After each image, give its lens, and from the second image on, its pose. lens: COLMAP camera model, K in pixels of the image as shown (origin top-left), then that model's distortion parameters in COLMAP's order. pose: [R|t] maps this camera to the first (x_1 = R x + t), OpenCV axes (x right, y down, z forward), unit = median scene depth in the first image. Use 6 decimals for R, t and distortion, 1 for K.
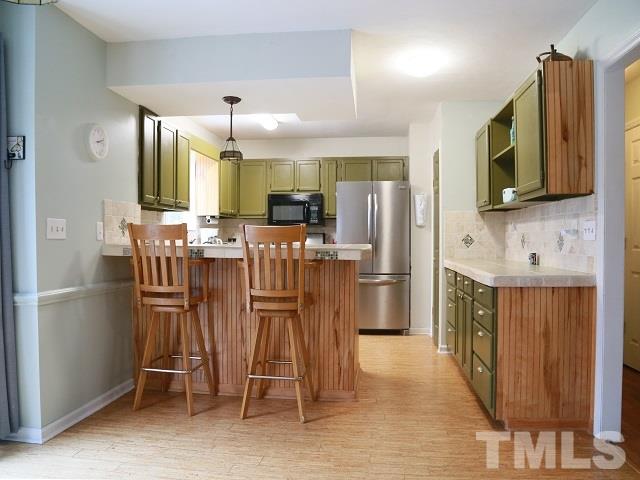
lens RADIAL K [[437.6, 0, 319.7], [0, 437.6, 240.5], [0, 0, 1]] dist [-0.137881, 0.074577]
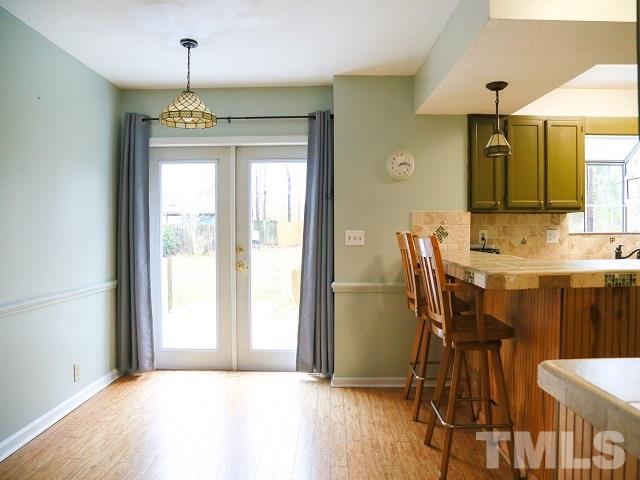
lens RADIAL K [[413.0, 0, 279.5], [0, 413.0, 234.7], [0, 0, 1]] dist [-0.081167, 0.002530]
pose [[0.106307, 0.001729, -0.994332, 0.628383], [-0.003380, 0.999993, 0.001378, -0.036519], [0.994328, 0.003214, 0.106312, 0.570498]]
